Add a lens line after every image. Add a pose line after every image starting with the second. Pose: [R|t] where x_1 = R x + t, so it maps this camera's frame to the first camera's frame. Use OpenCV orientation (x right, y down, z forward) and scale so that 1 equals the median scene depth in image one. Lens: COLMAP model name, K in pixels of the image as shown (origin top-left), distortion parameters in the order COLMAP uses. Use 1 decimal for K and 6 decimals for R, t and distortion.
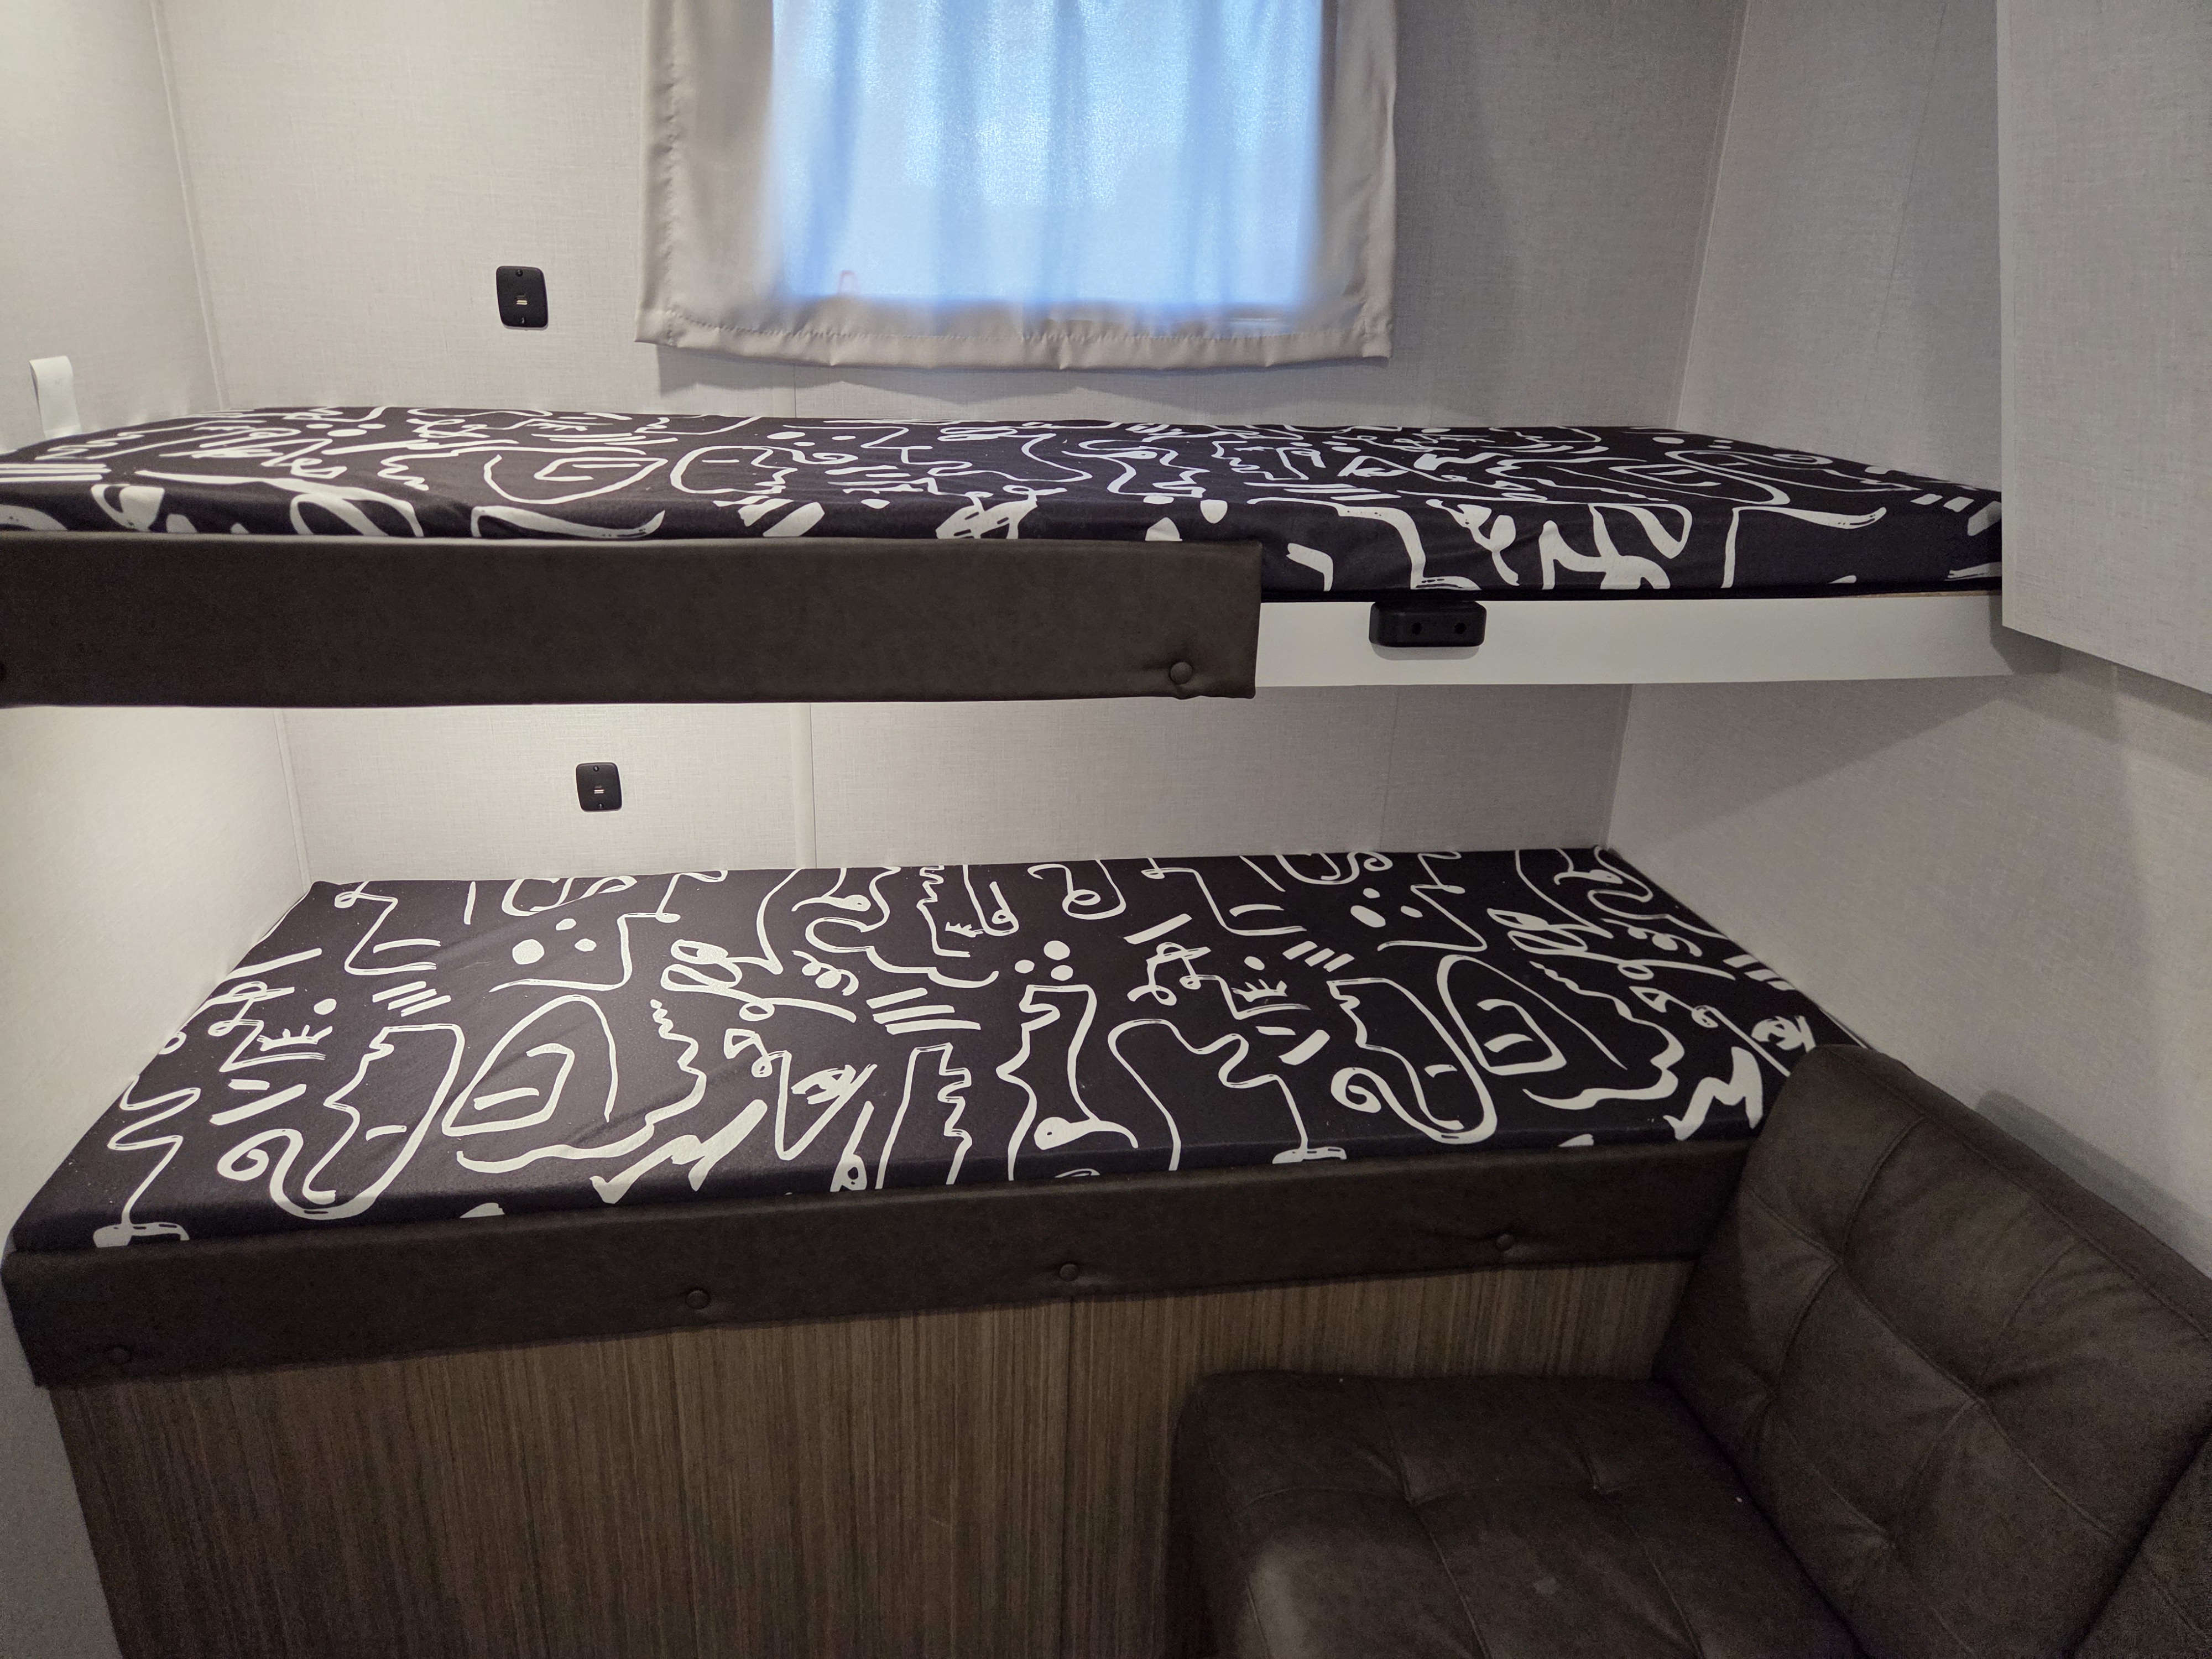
lens RADIAL K [[1497.6, 0, 1116.9], [0, 1497.6, 815.3], [0, 0, 1]] dist [0.068255, -0.058553]
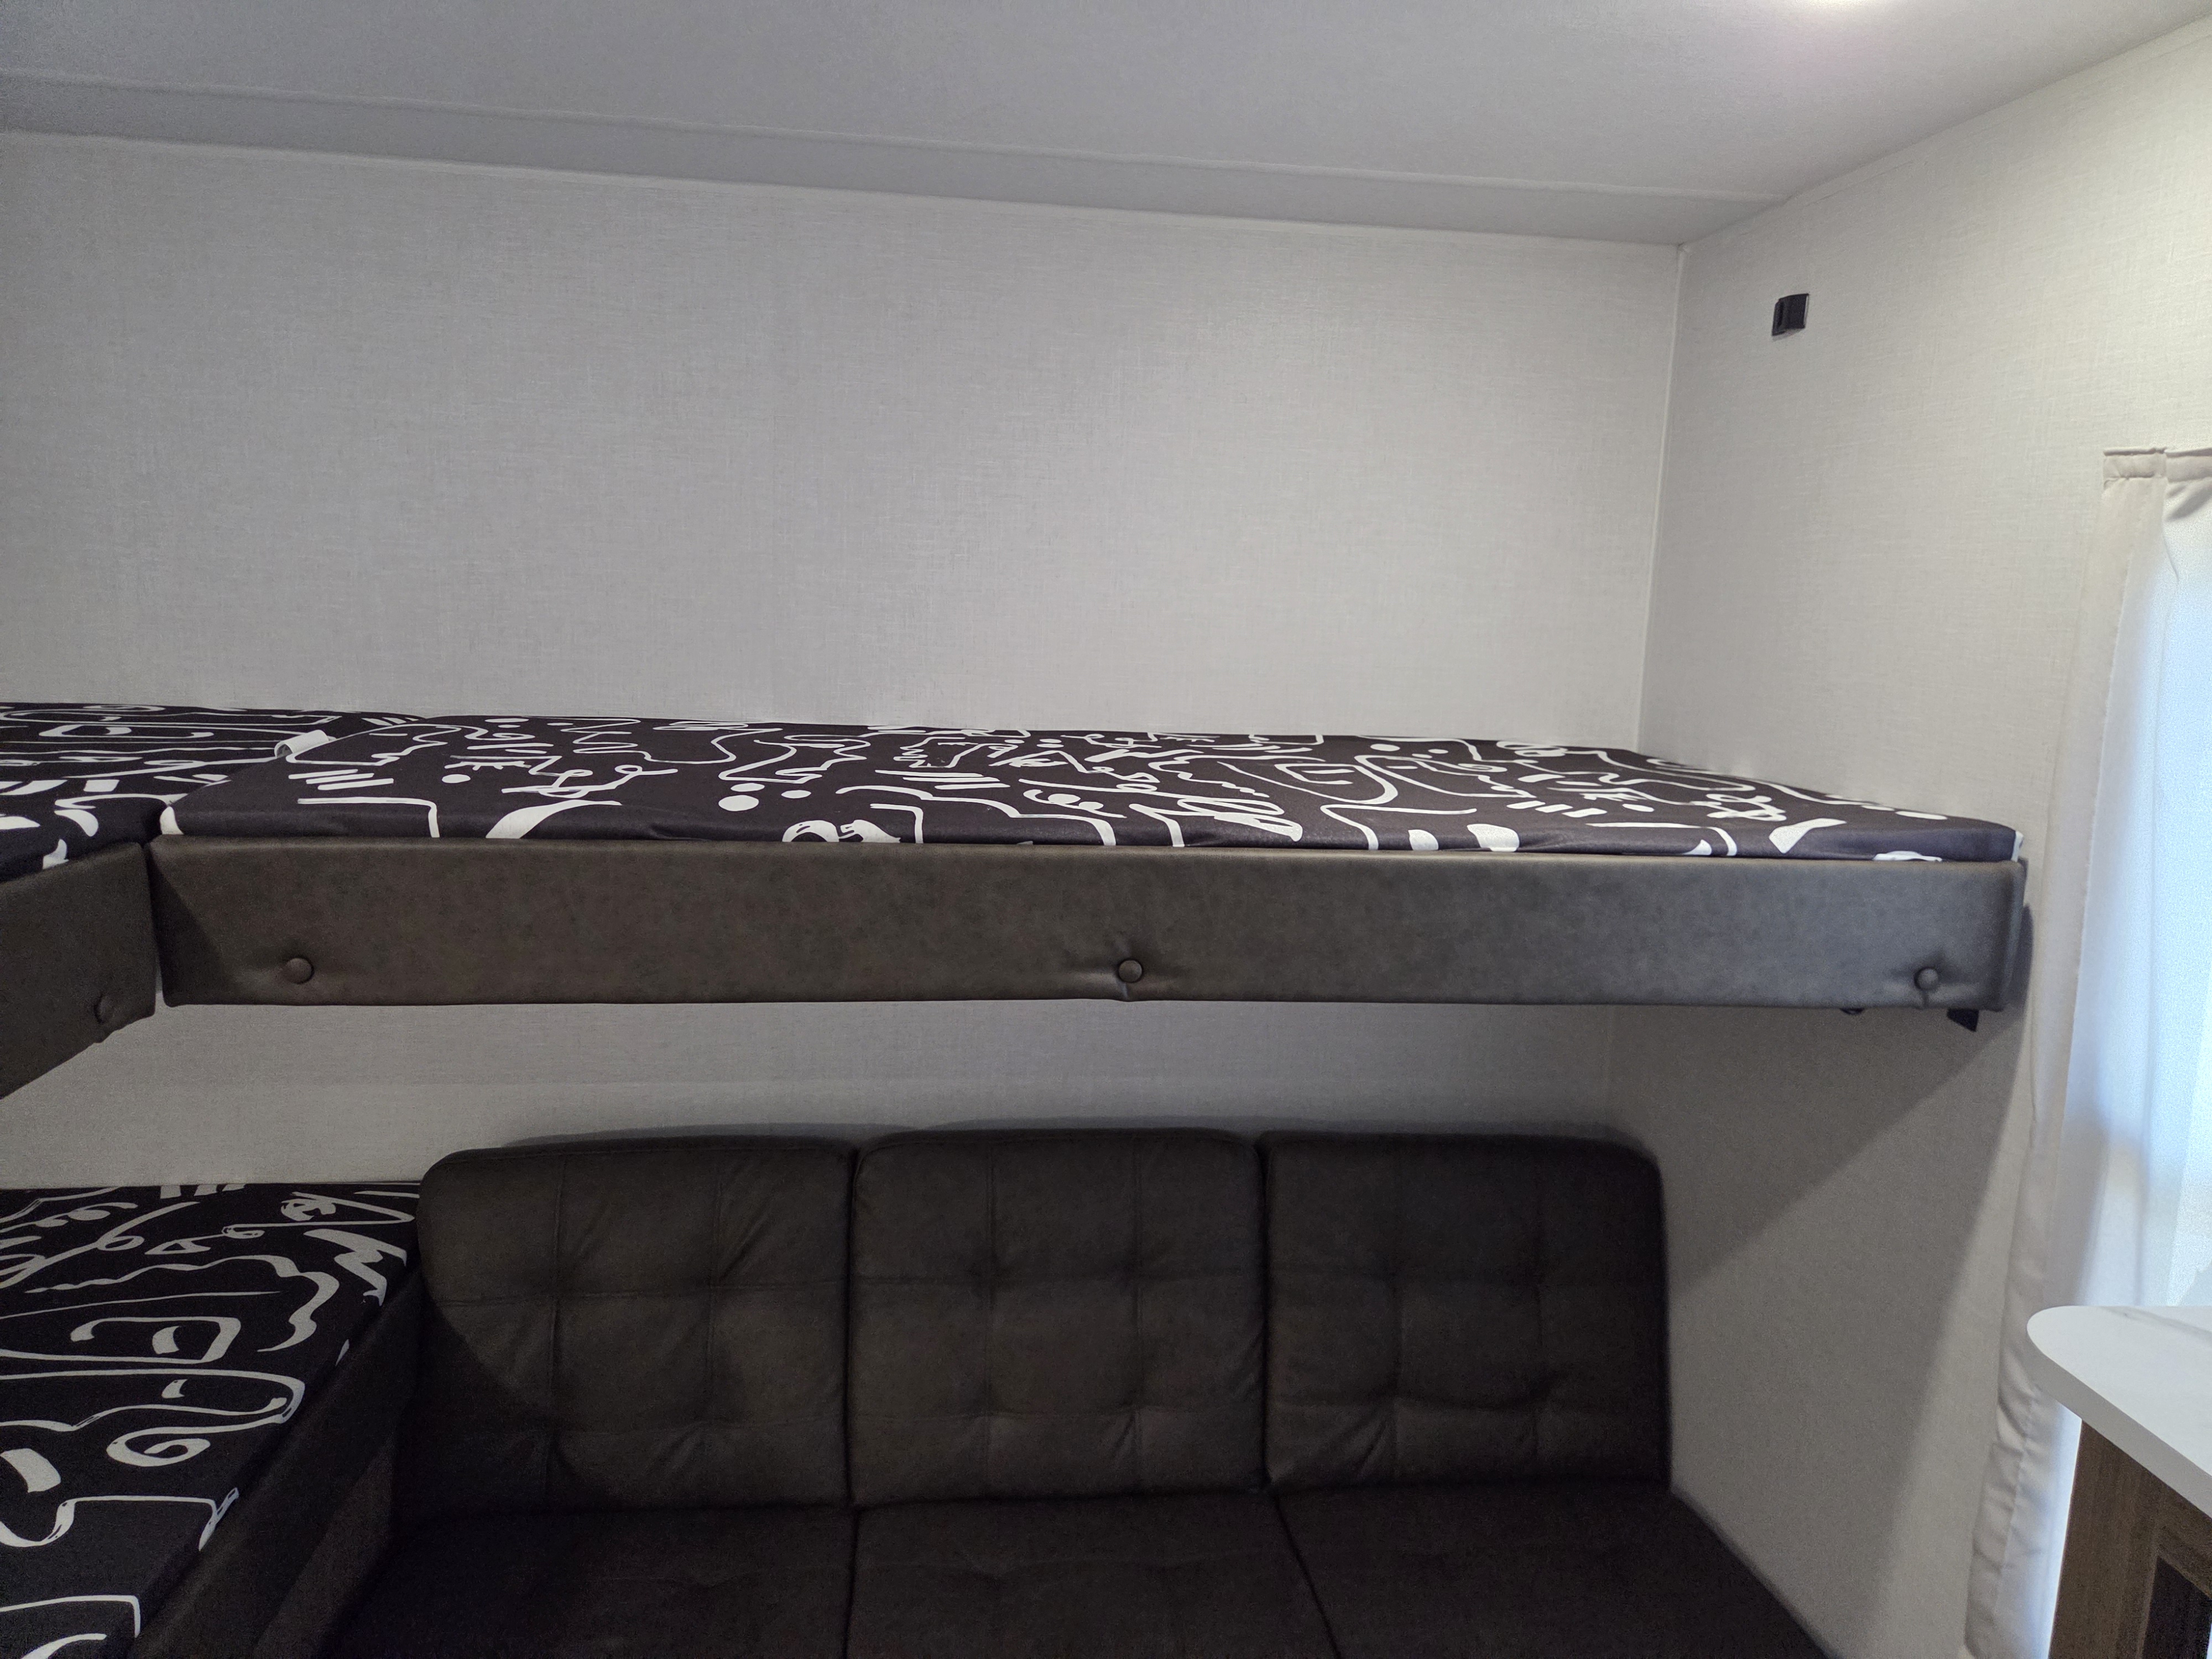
lens RADIAL K [[1497.6, 0, 1102.8], [0, 1497.6, 793.1], [0, 0, 1]] dist [0.068255, -0.058553]
pose [[0.016631, -0.158179, 0.987270, -0.597171], [0.298555, 0.943147, 0.146080, -0.129801], [-0.954247, 0.292325, 0.062910, 0.295419]]
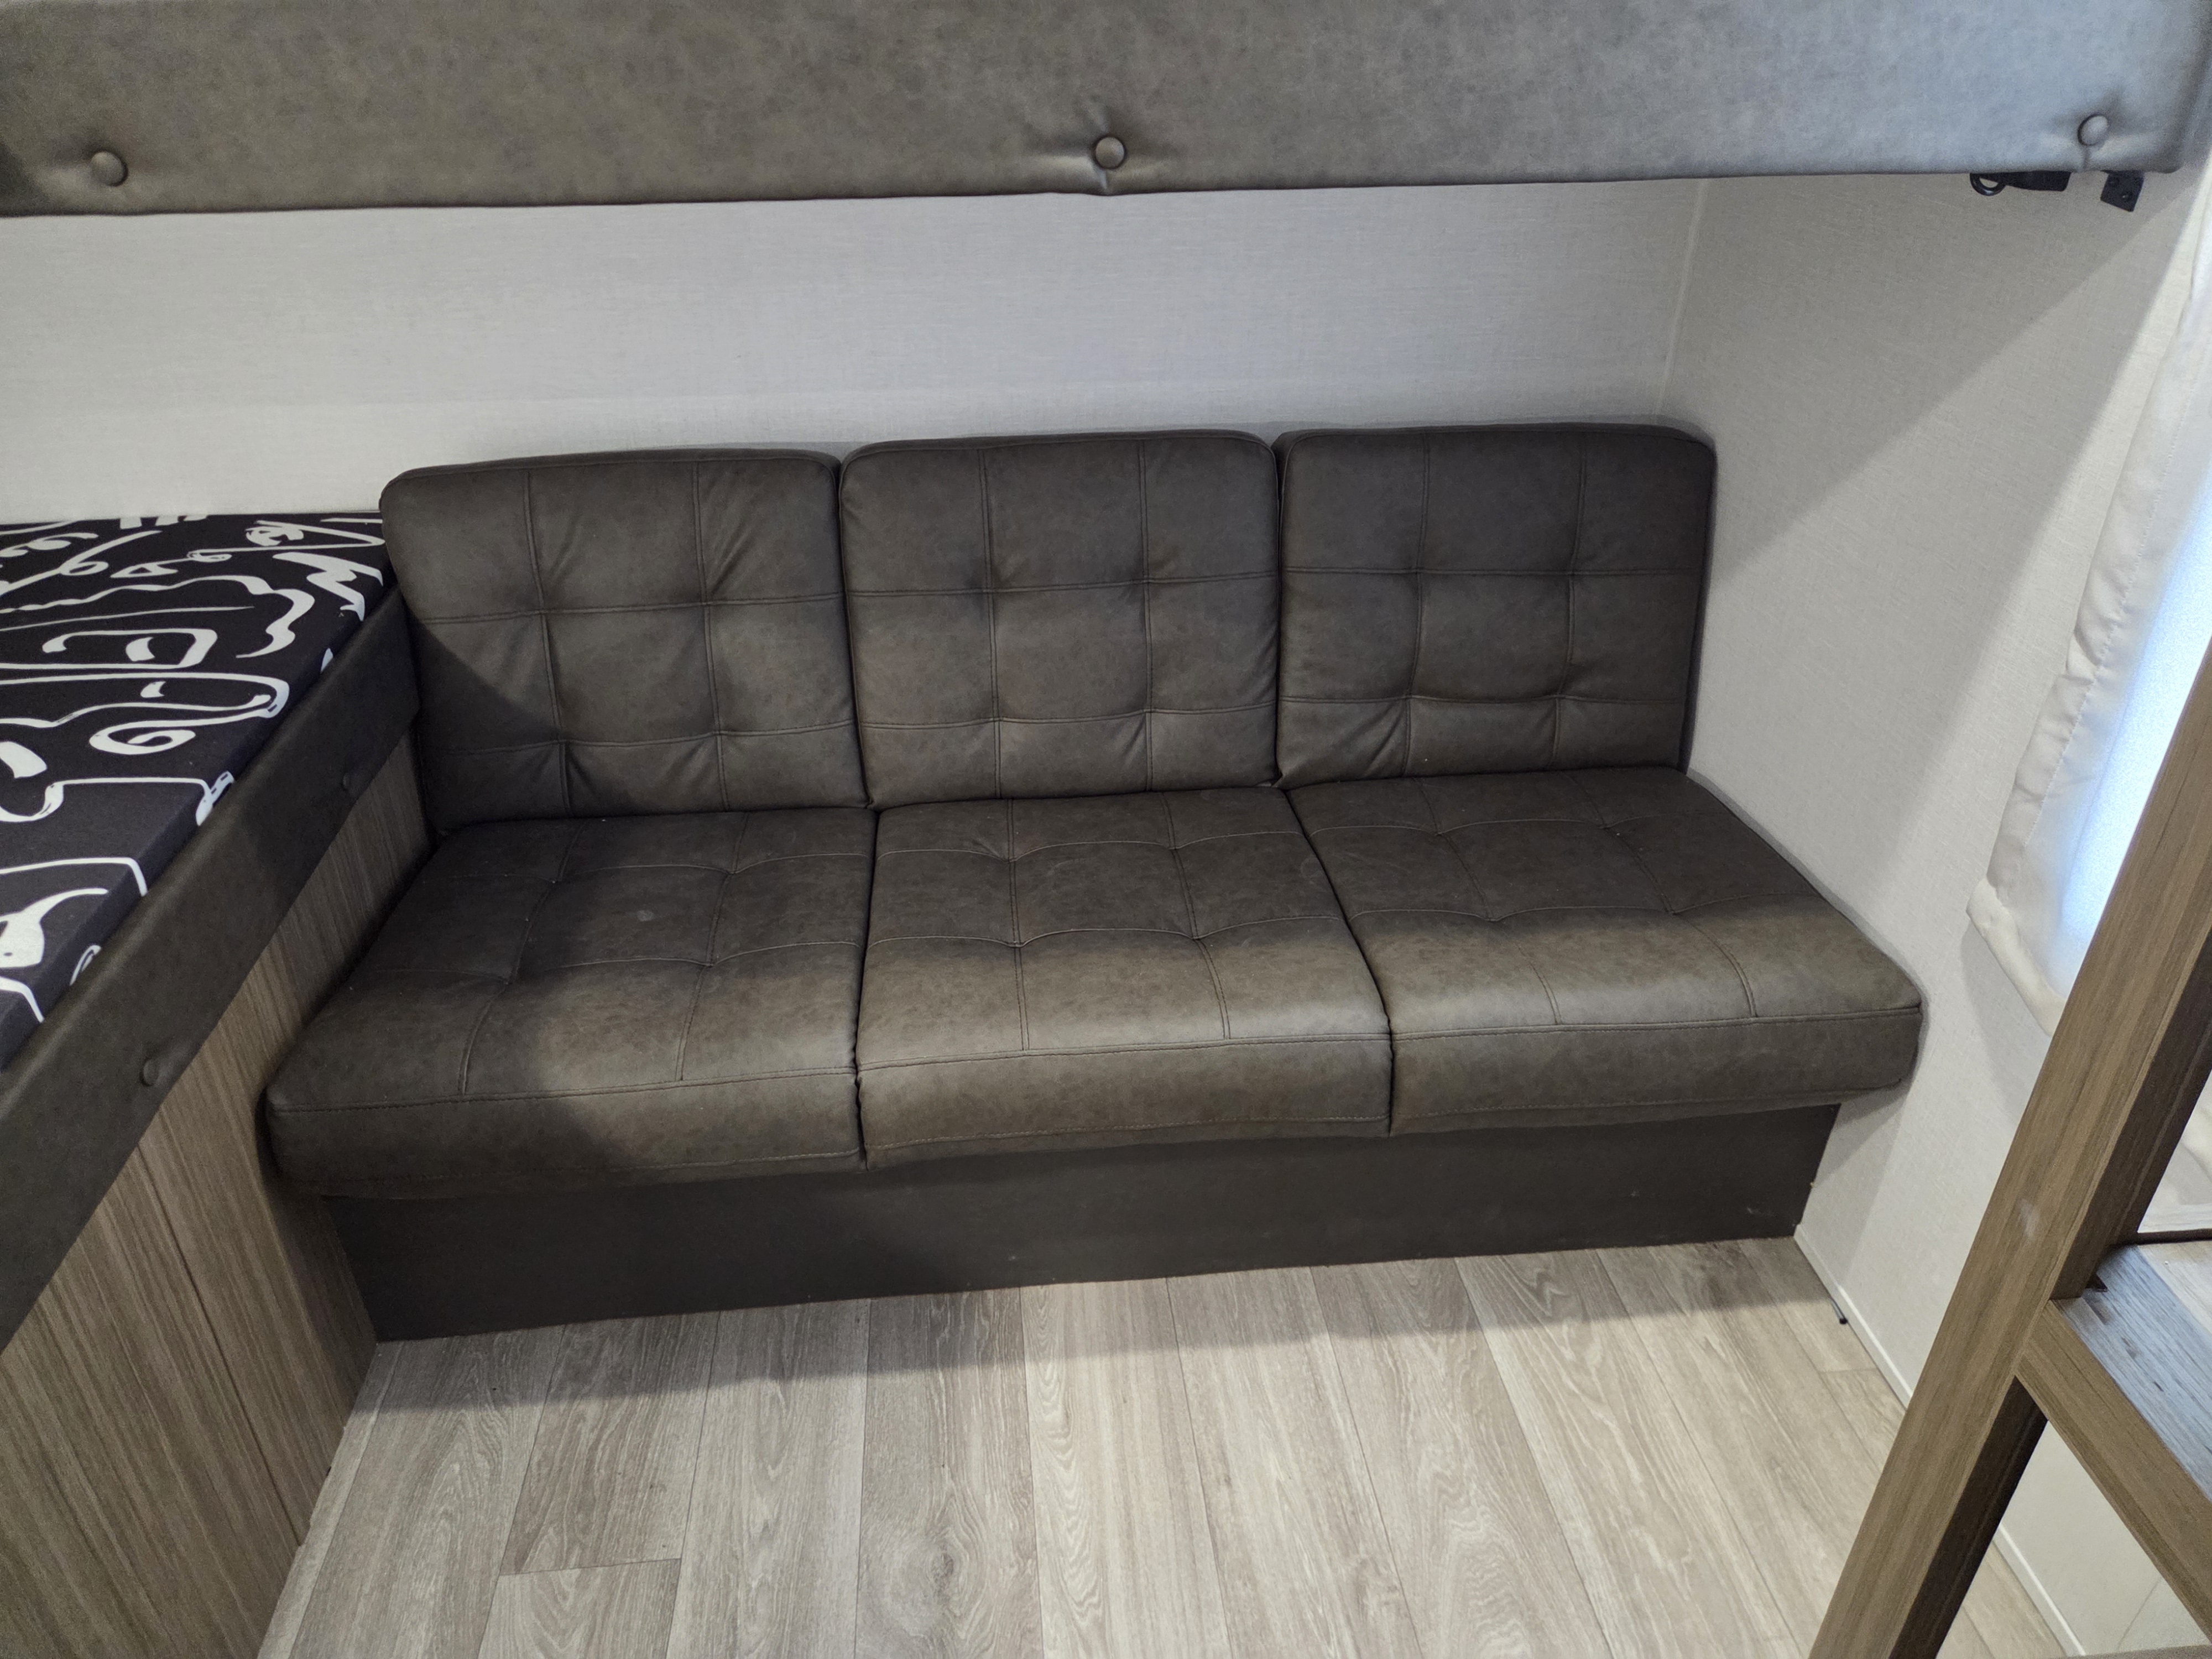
lens RADIAL K [[1497.6, 0, 1074.1], [0, 1497.6, 783.6], [0, 0, 1]] dist [0.068255, -0.058553]
pose [[0.039774, -0.508817, 0.859955, -0.536088], [0.343786, 0.815061, 0.466354, -0.016215], [-0.938205, 0.277092, 0.207342, 0.311955]]
